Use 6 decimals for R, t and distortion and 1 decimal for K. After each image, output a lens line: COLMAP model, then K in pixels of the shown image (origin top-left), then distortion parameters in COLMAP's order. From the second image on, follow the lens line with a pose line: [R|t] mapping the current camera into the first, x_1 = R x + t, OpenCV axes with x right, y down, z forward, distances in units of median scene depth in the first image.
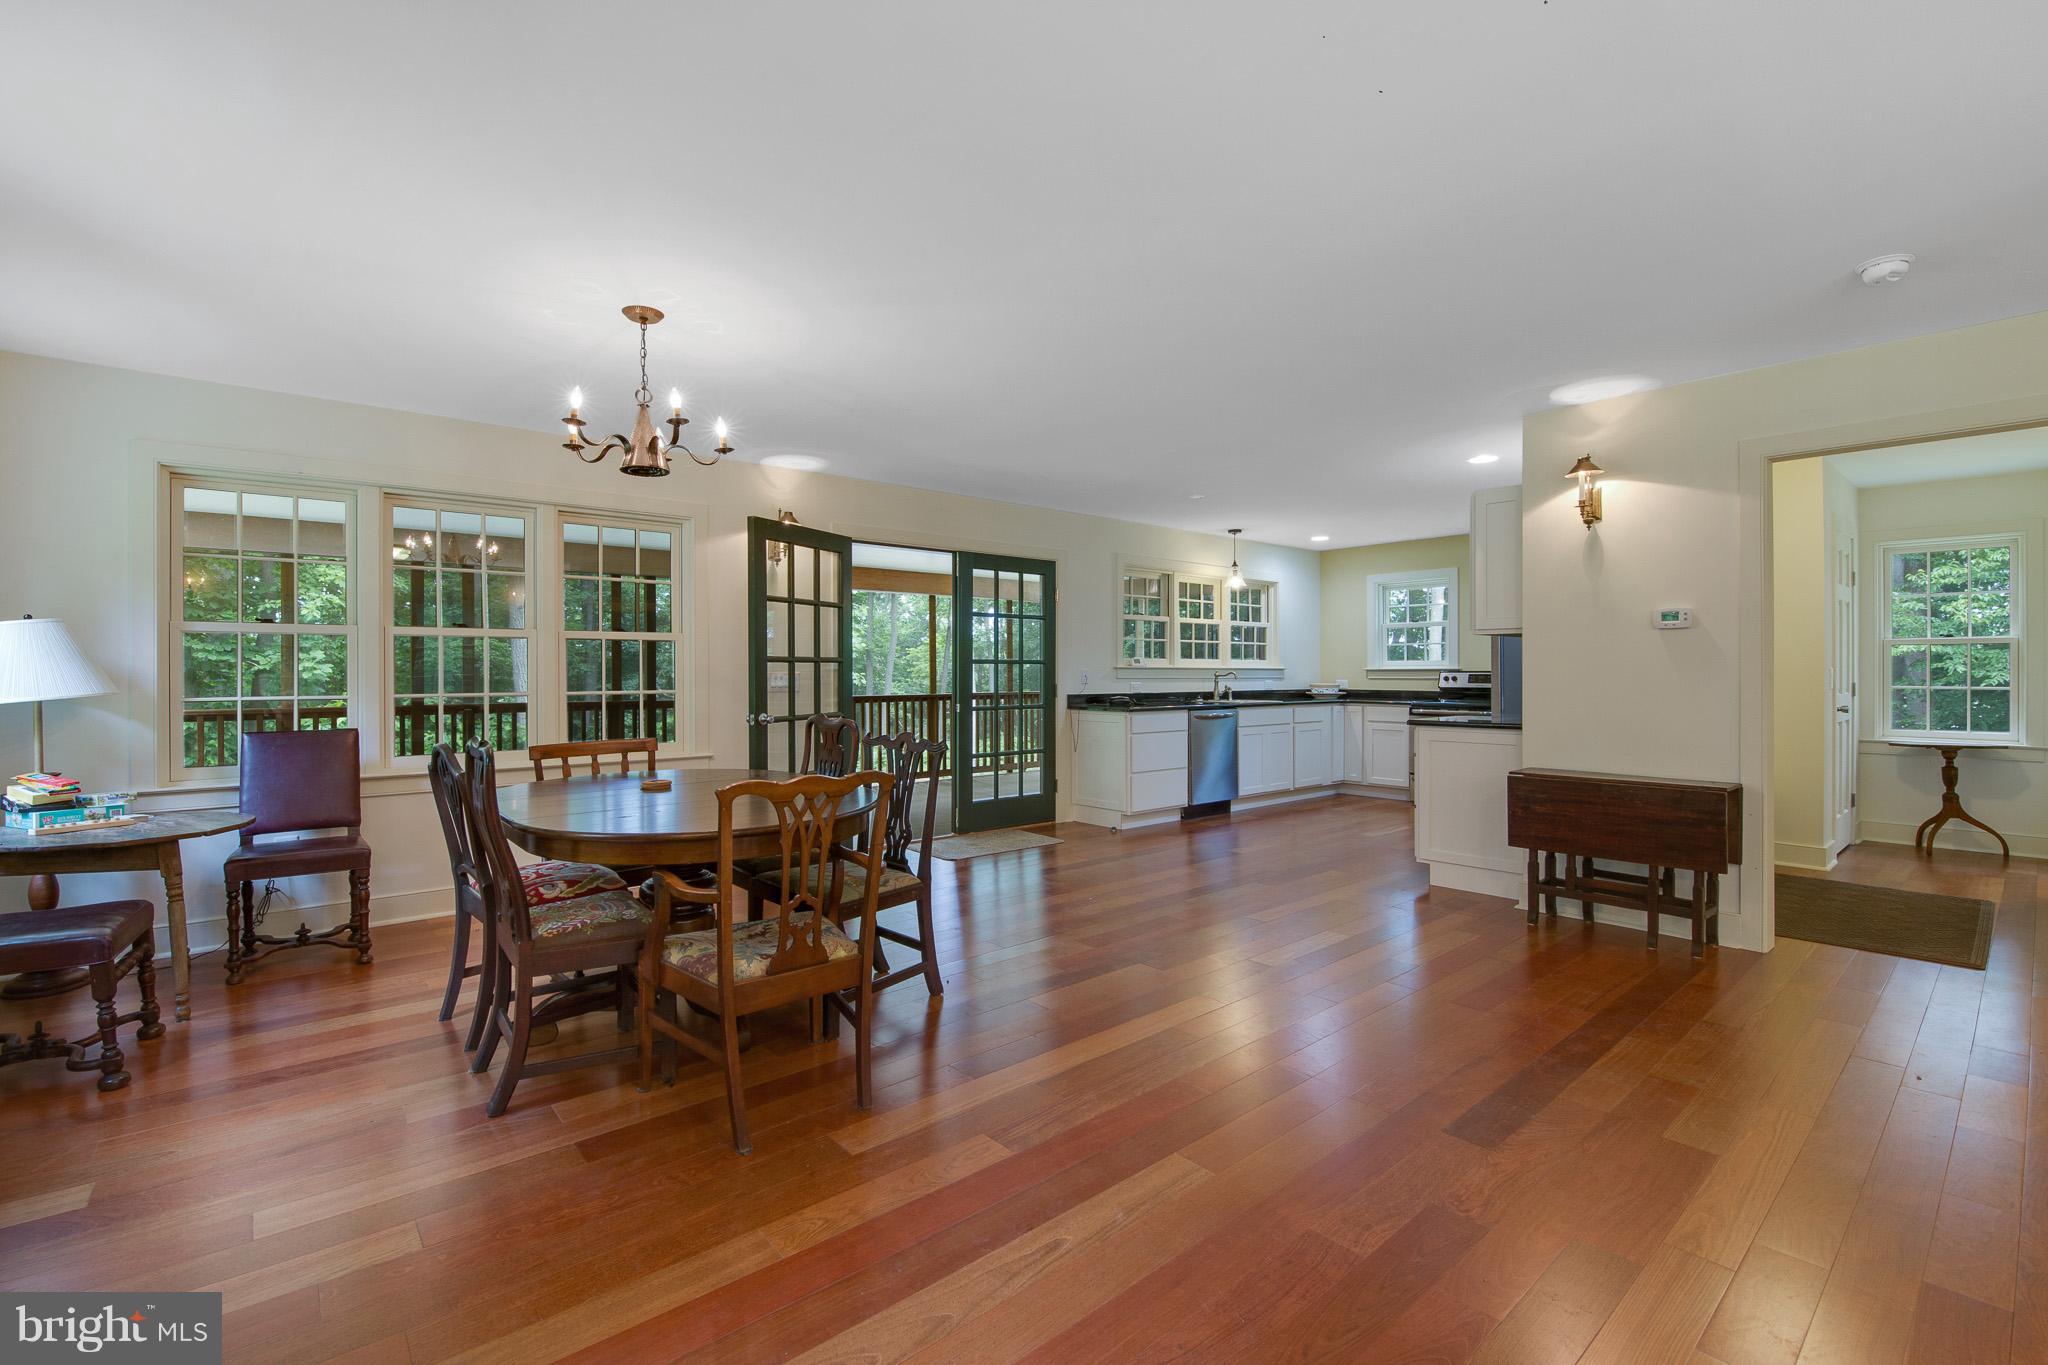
lens RADIAL K [[931.5, 0, 1030.1], [0, 931.5, 679.2], [0, 0, 1]] dist [-0.011345, 0.000277]
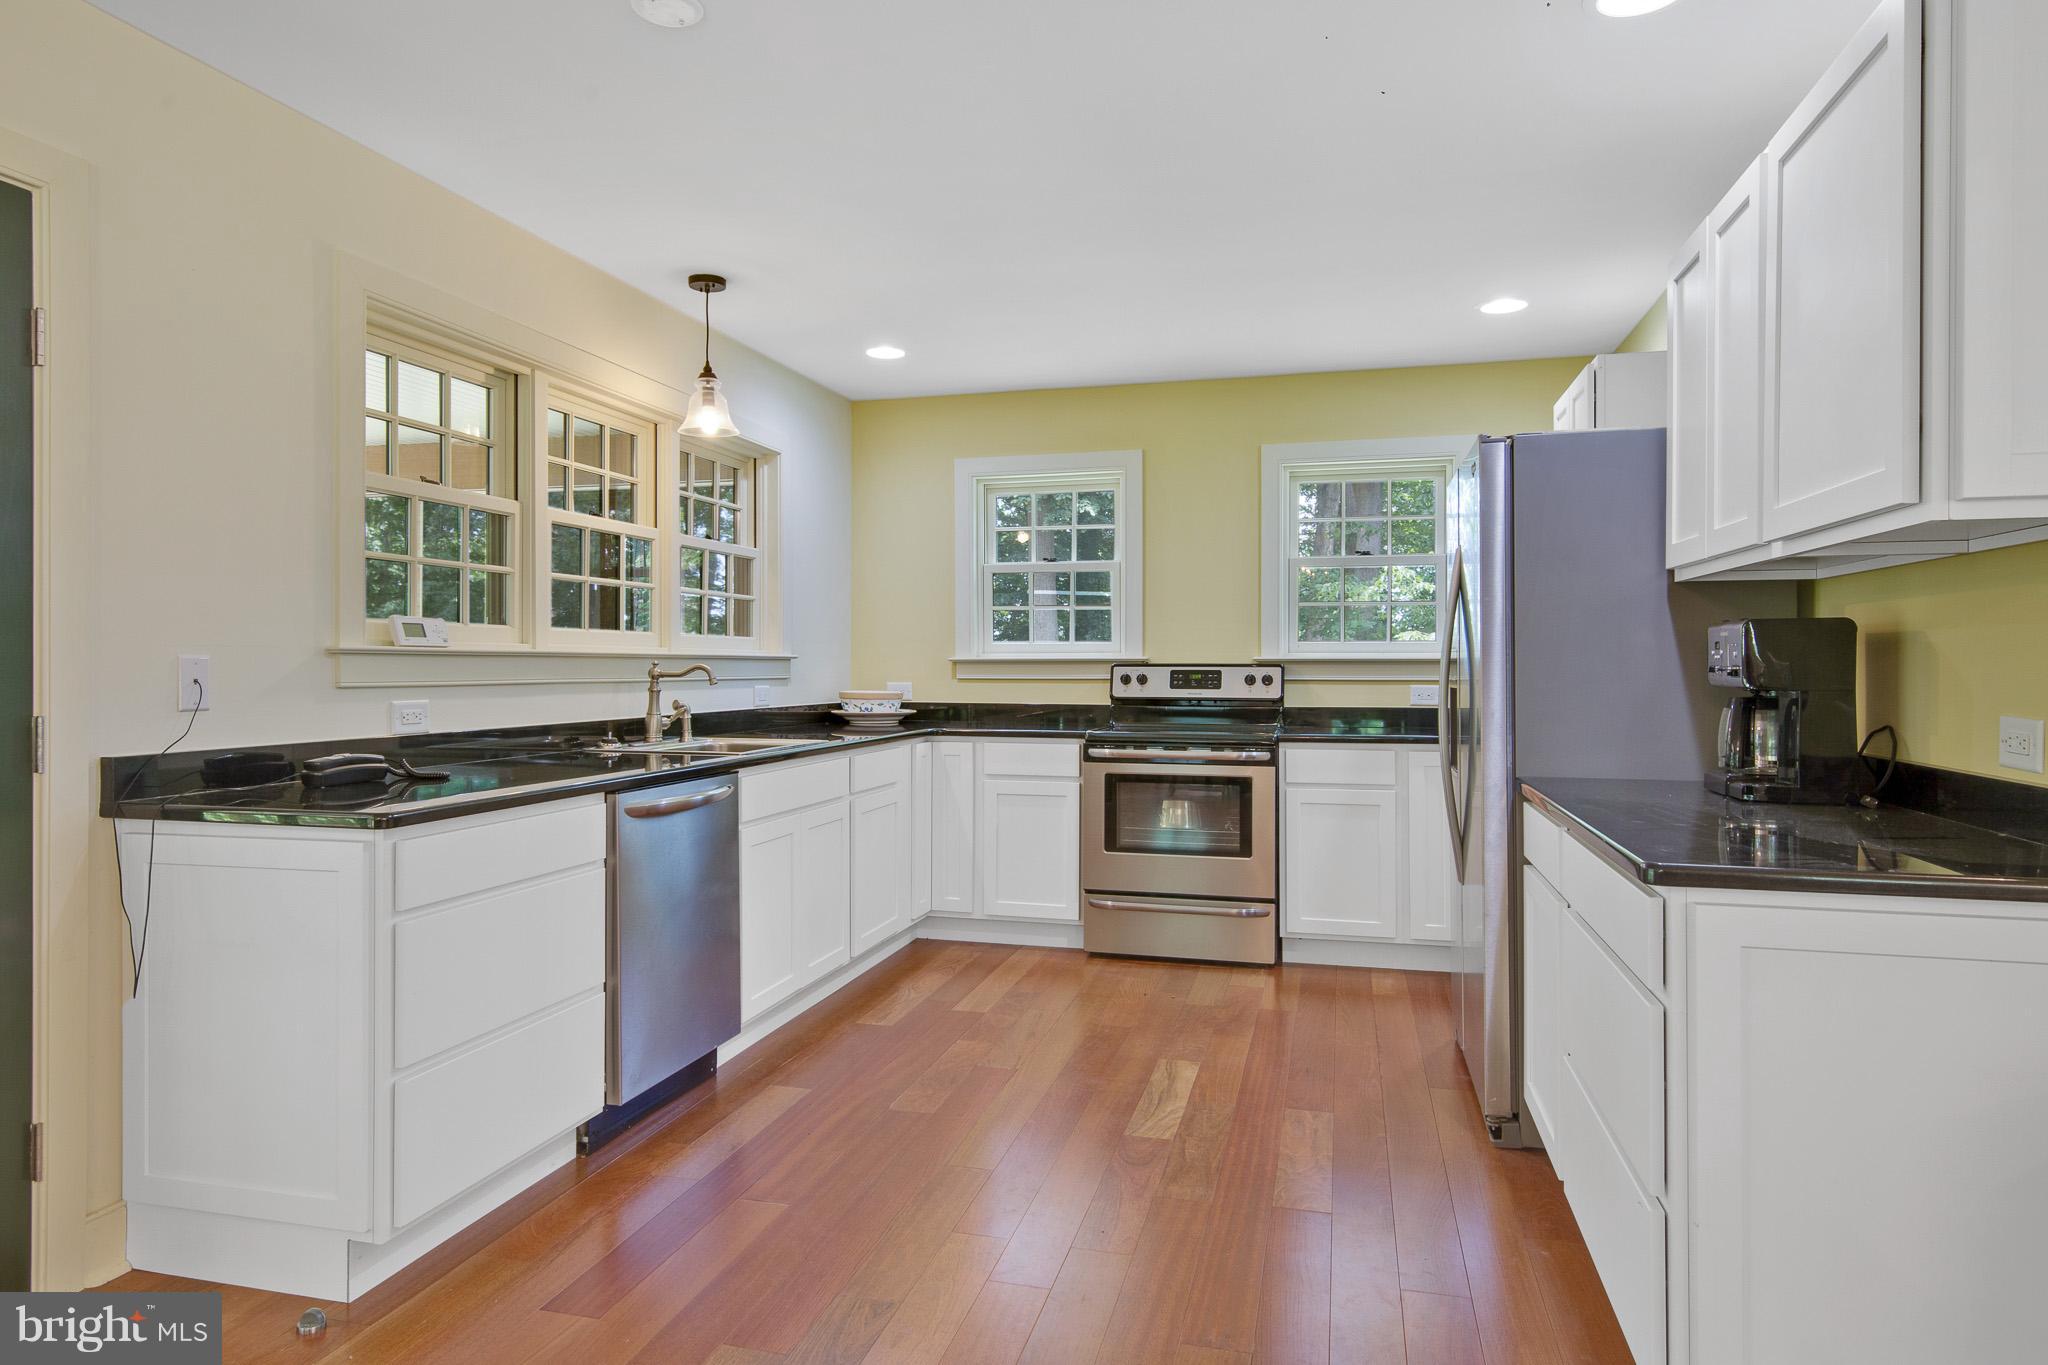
lens RADIAL K [[1209.0, 0, 1010.4], [0, 1209.0, 671.5], [0, 0, 1]] dist [-0.002716, 0.000472]
pose [[0.839164, -0.001538, 0.543876, 0.058996], [0.002538, 0.999996, -0.001088, -0.004293], [-0.543872, 0.002293, 0.839165, 0.520336]]
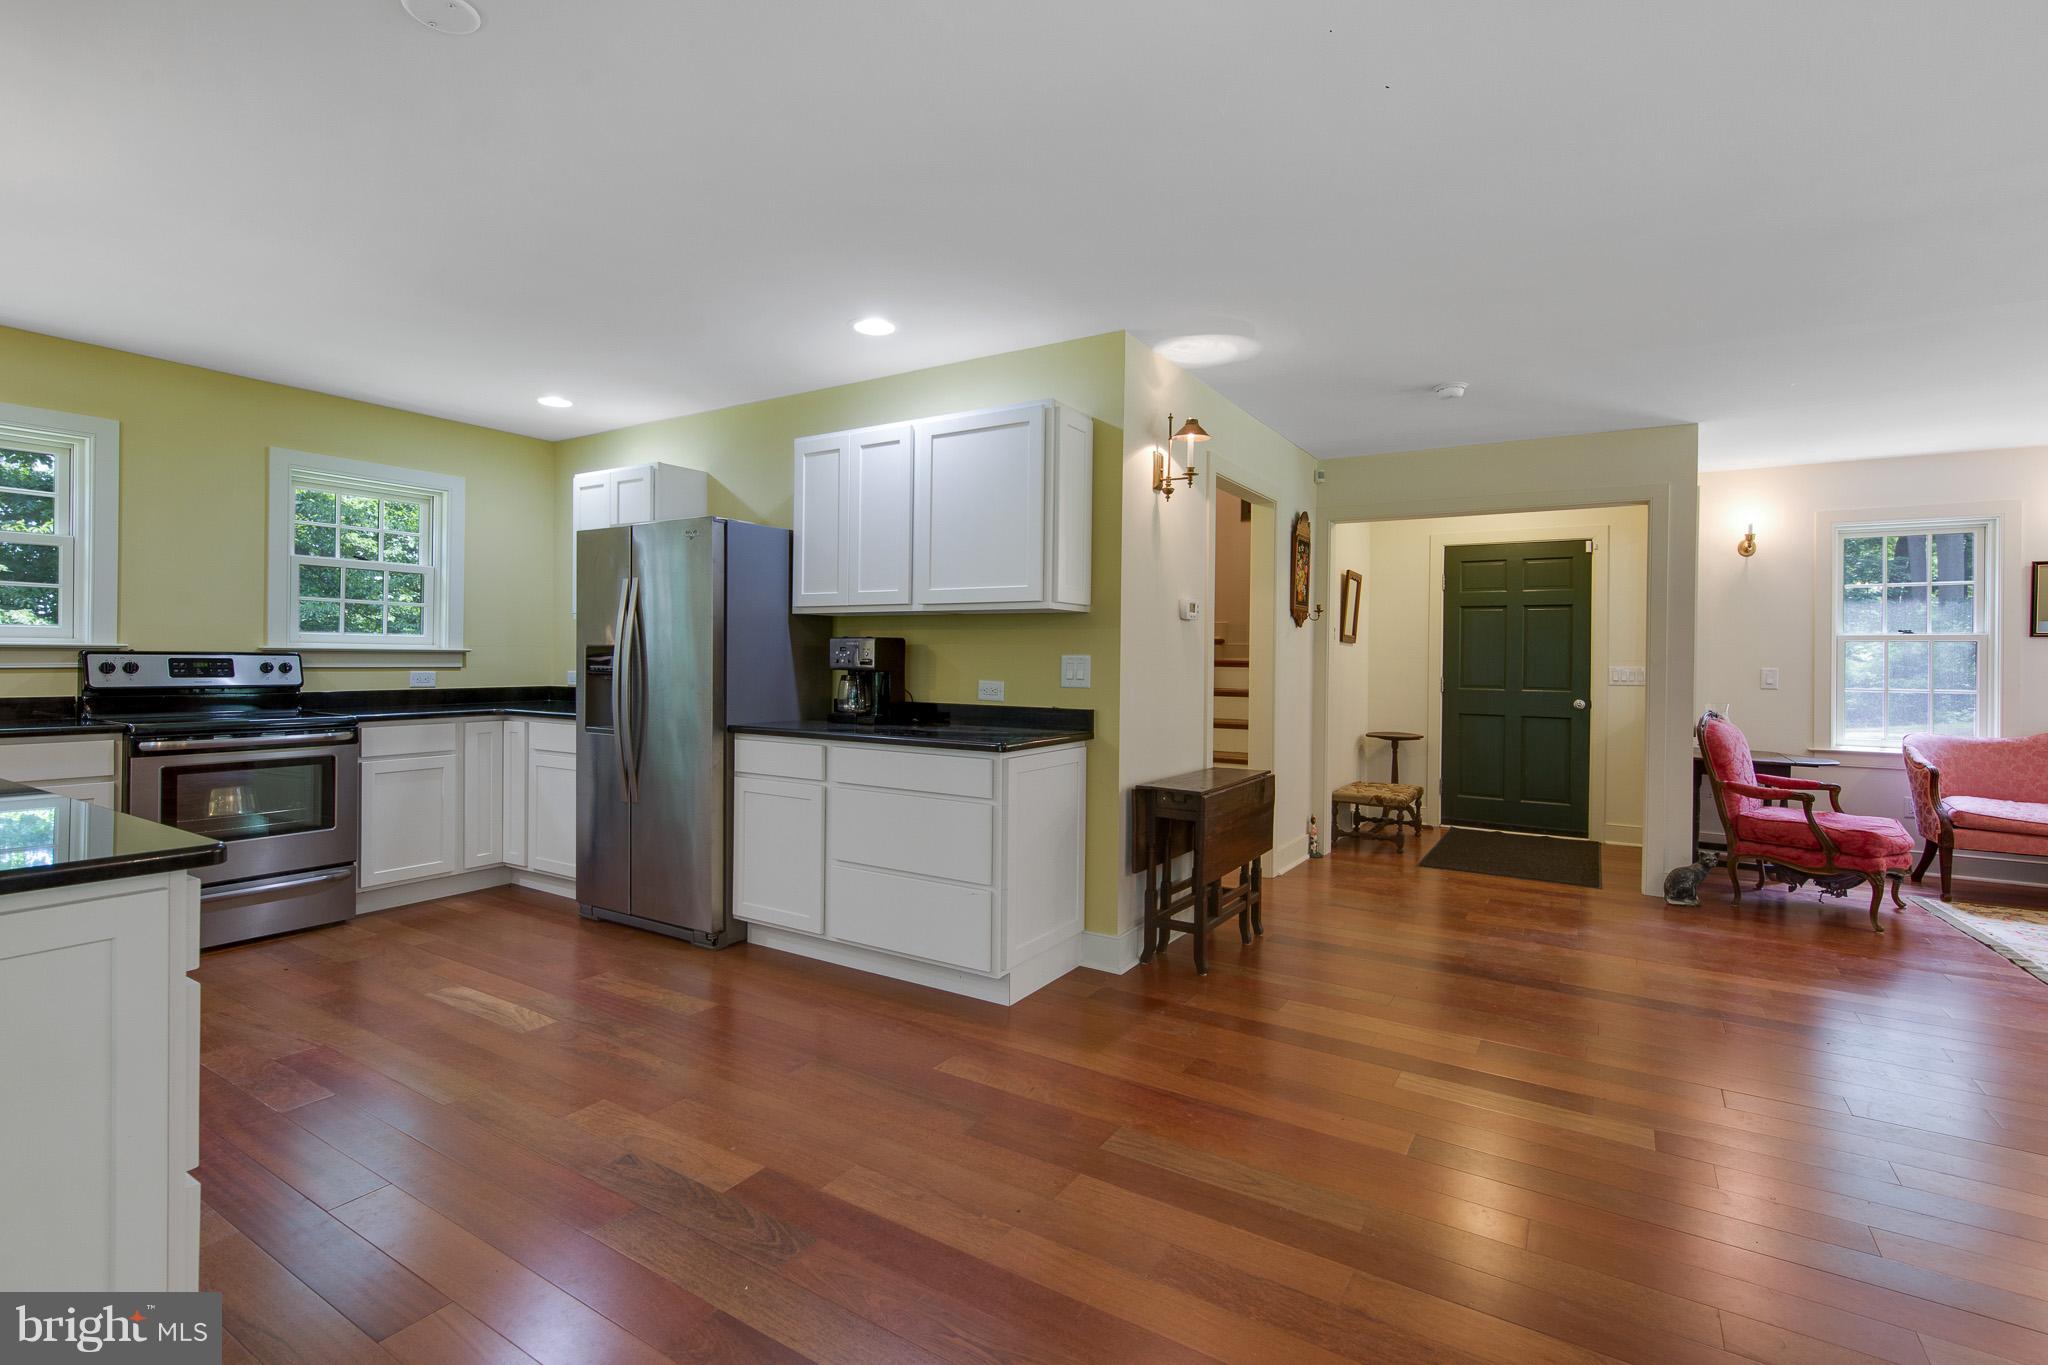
lens RADIAL K [[931.5, 0, 1025.6], [0, 931.5, 657.8], [0, 0, 1]] dist [-0.011345, 0.000277]
pose [[-0.281981, -0.000896, 0.959419, -0.100139], [-0.002144, 0.999998, 0.000304, -0.006771], [-0.959417, -0.001972, -0.281983, 0.721375]]
